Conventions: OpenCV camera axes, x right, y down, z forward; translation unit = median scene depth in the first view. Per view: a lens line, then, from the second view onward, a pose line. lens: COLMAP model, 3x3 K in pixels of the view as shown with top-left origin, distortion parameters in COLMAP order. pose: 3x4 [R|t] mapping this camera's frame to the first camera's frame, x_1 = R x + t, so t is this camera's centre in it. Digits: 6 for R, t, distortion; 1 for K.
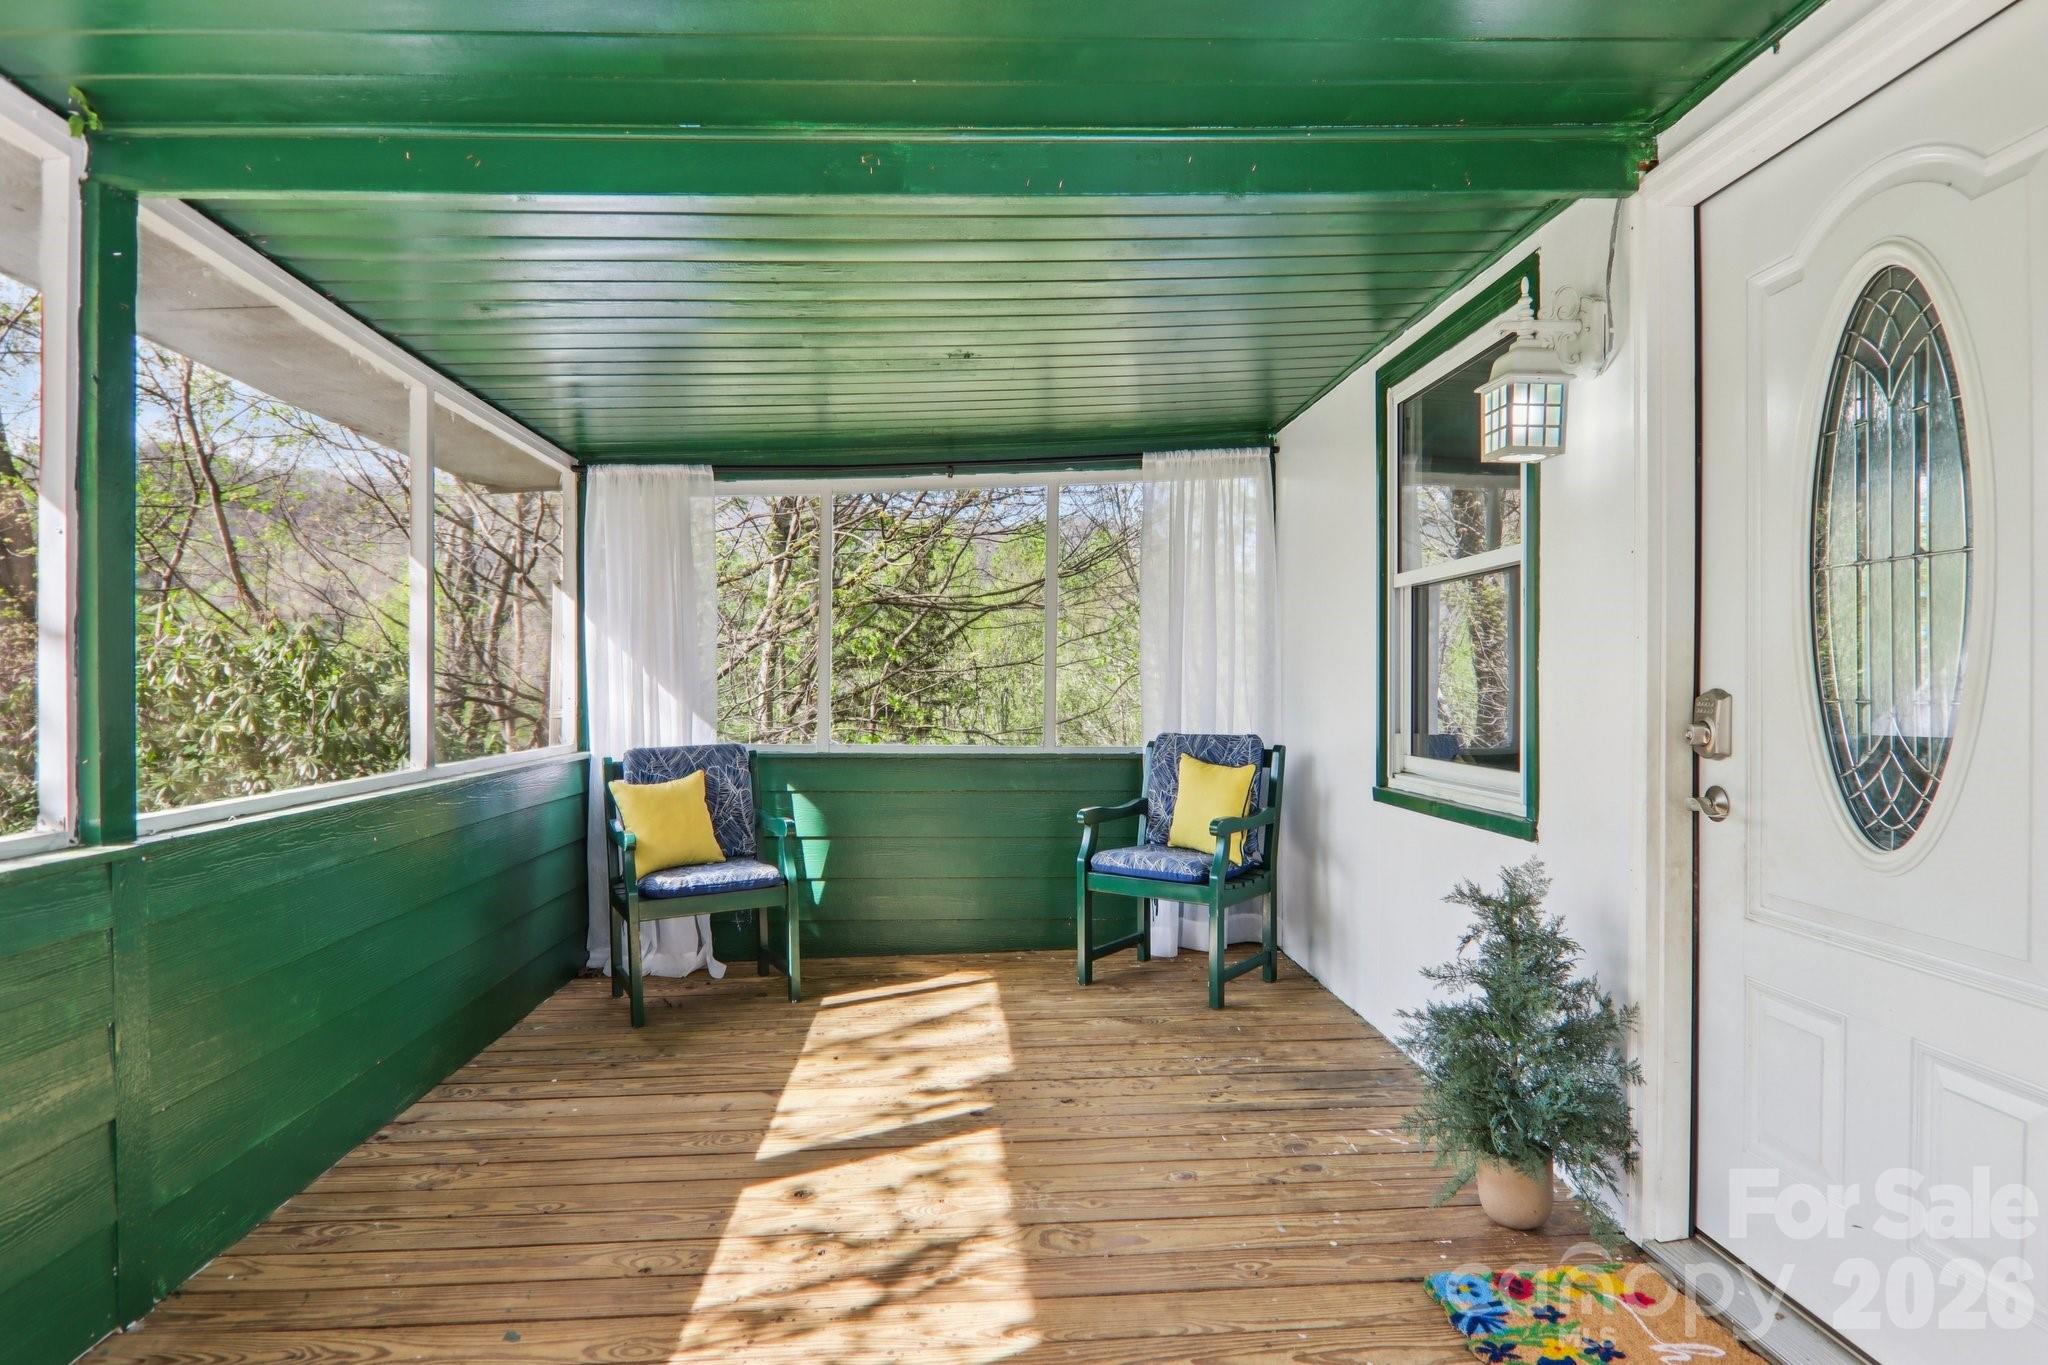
lens RADIAL K [[1130.4, 0, 1009.6], [0, 1130.4, 684.9], [0, 0, 1]] dist [0.009816, -0.017792]
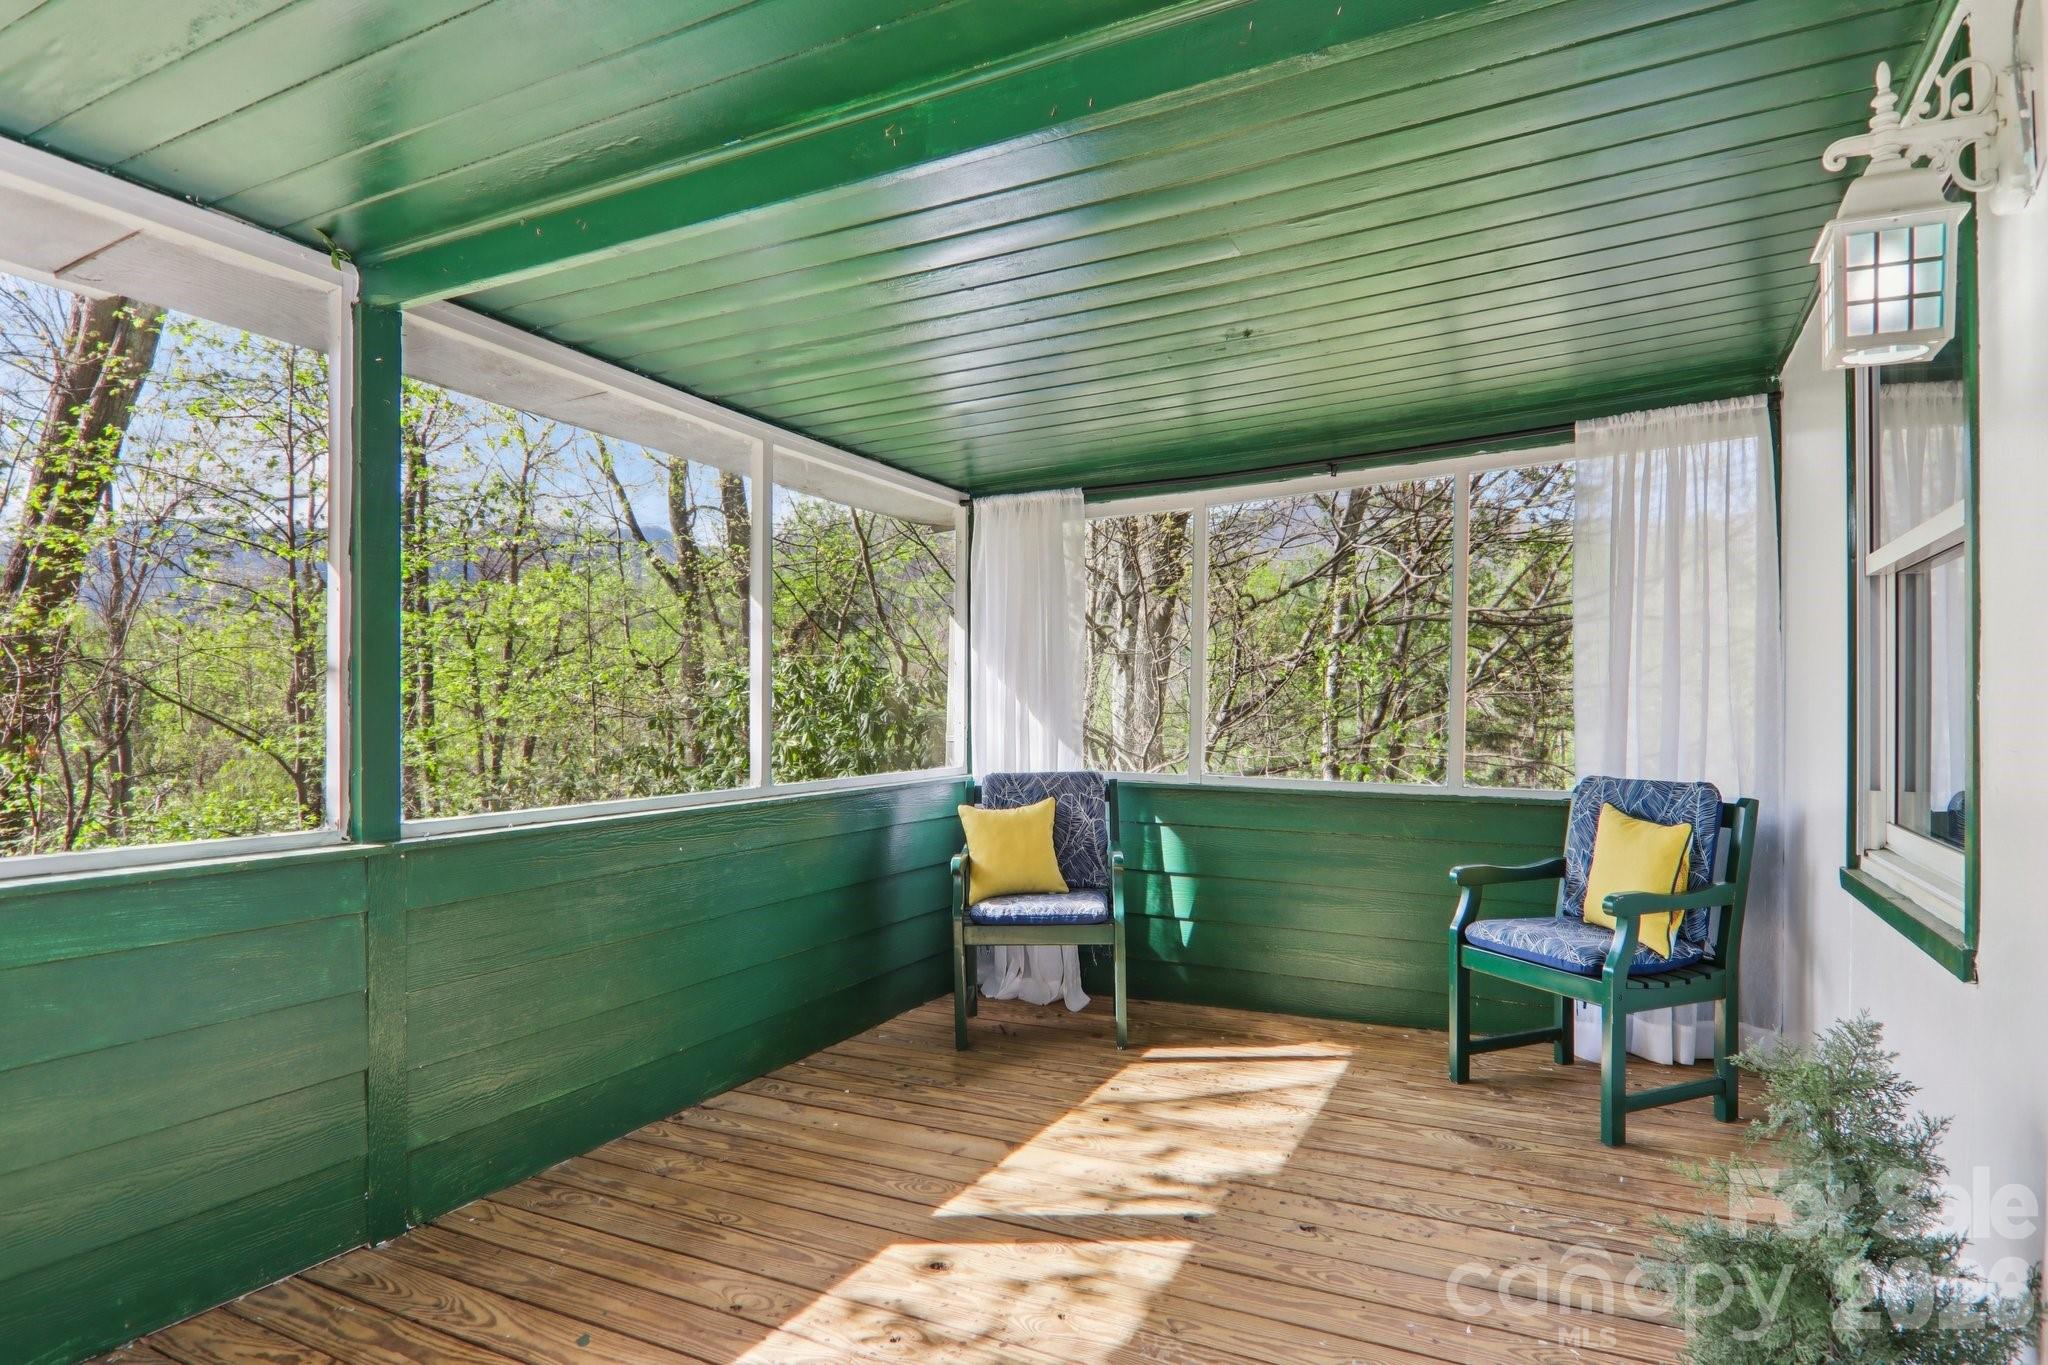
lens RADIAL K [[1130.4, 0, 1027.6], [0, 1130.4, 697.4], [0, 0, 1]] dist [0.009816, -0.017792]
pose [[0.867808, -0.000087, -0.496899, 0.249863], [-0.003993, 0.999966, -0.007149, -0.006081], [0.496883, 0.008188, 0.867779, 0.169103]]
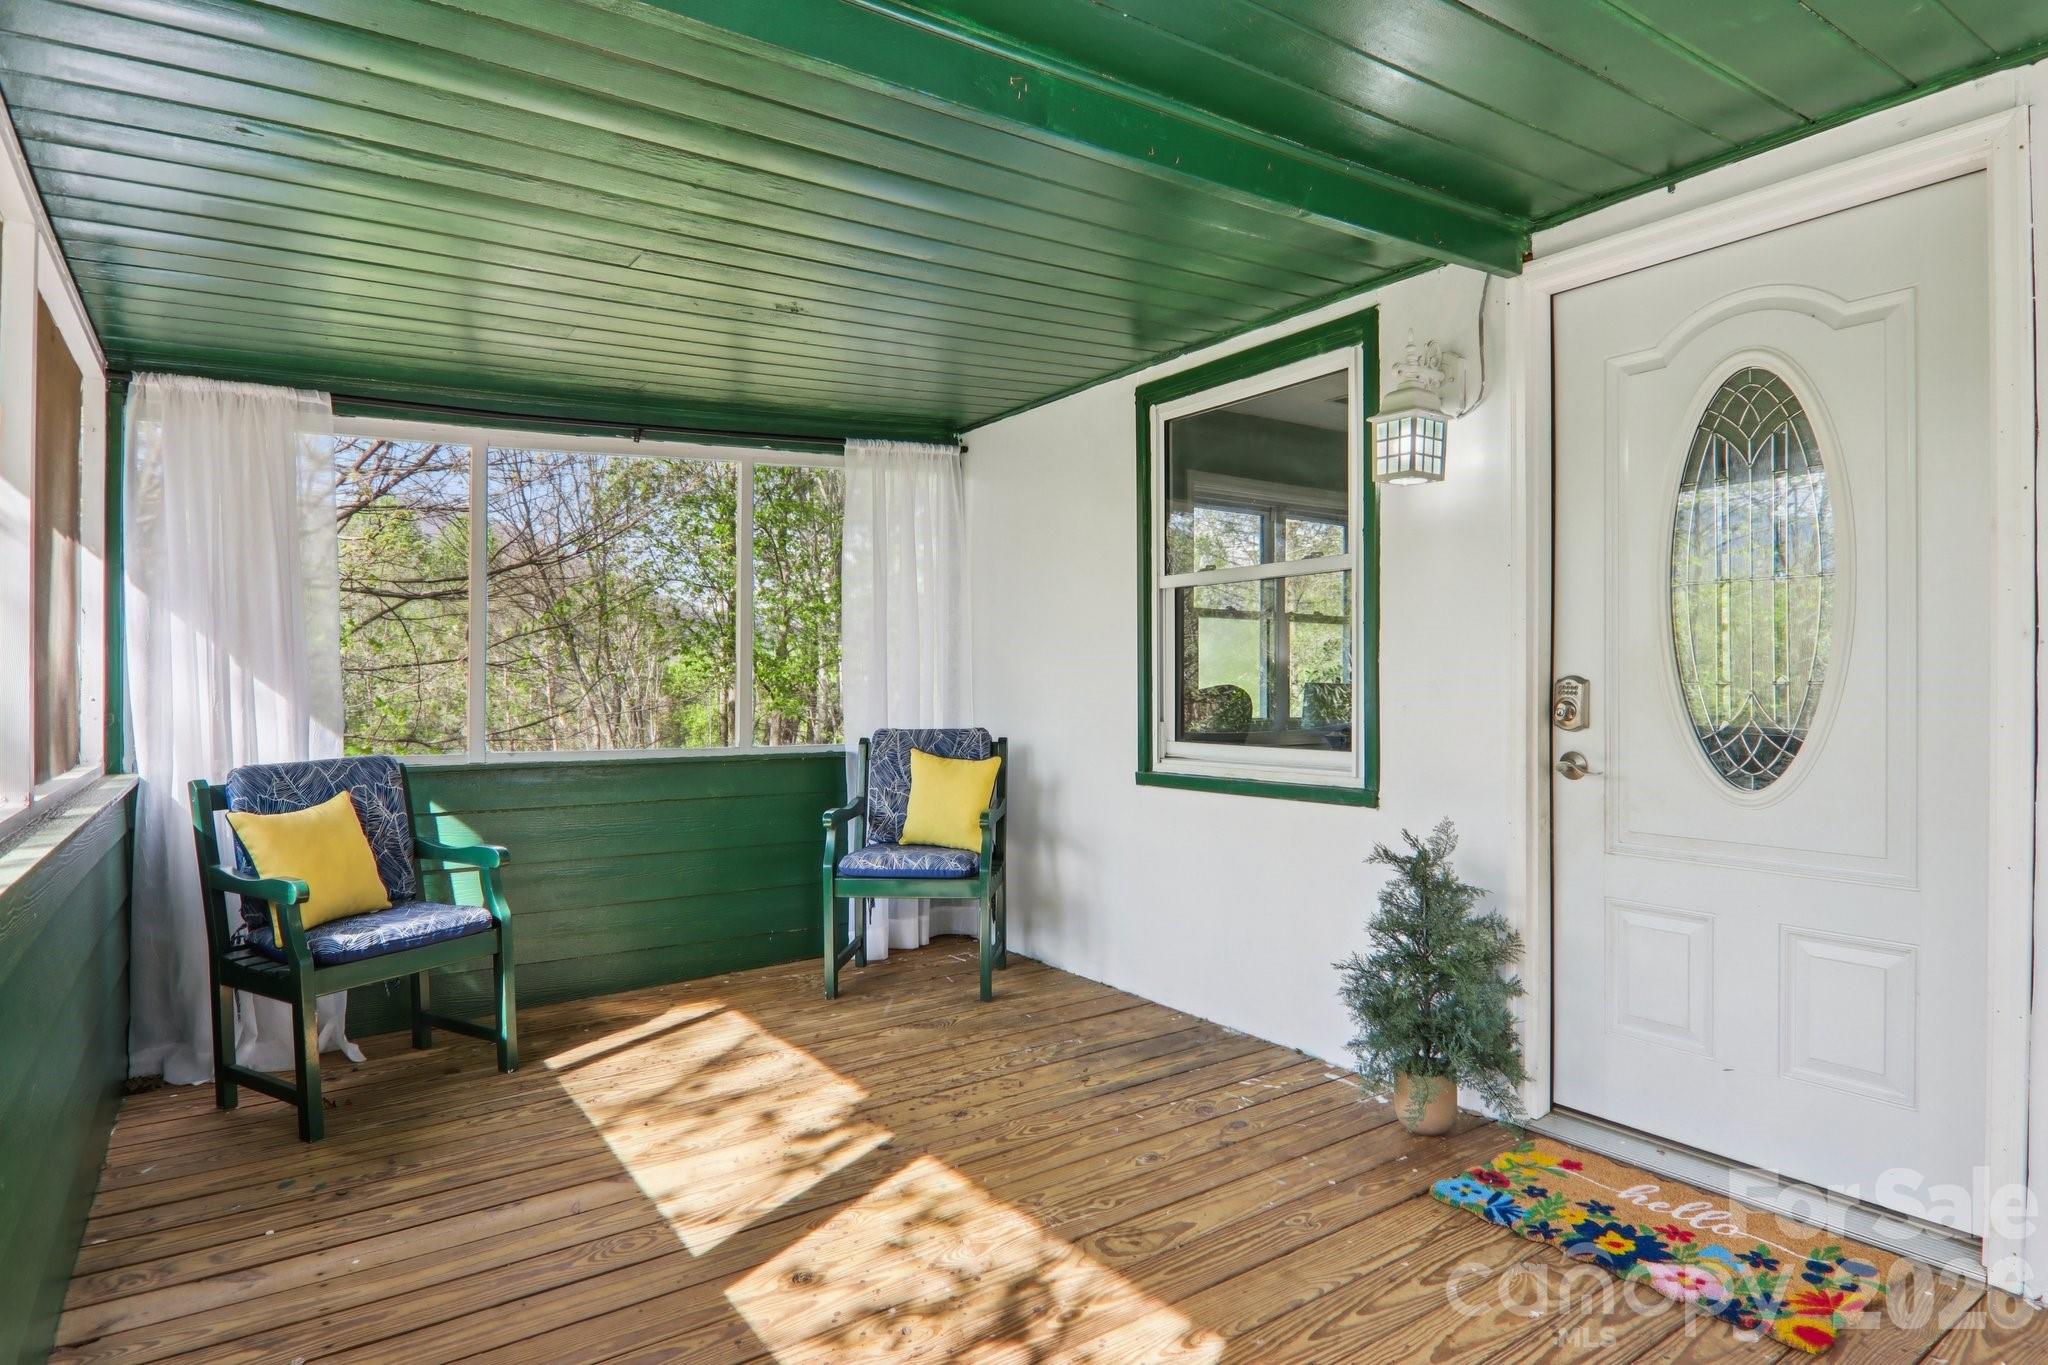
lens RADIAL K [[1130.4, 0, 1023.4], [0, 1130.4, 680.1], [0, 0, 1]] dist [0.009816, -0.017792]
pose [[0.855055, -0.001213, 0.518536, -0.351141], [0.004070, 0.999982, -0.004373, 0.007146], [-0.518521, 0.005849, 0.855045, 0.140932]]
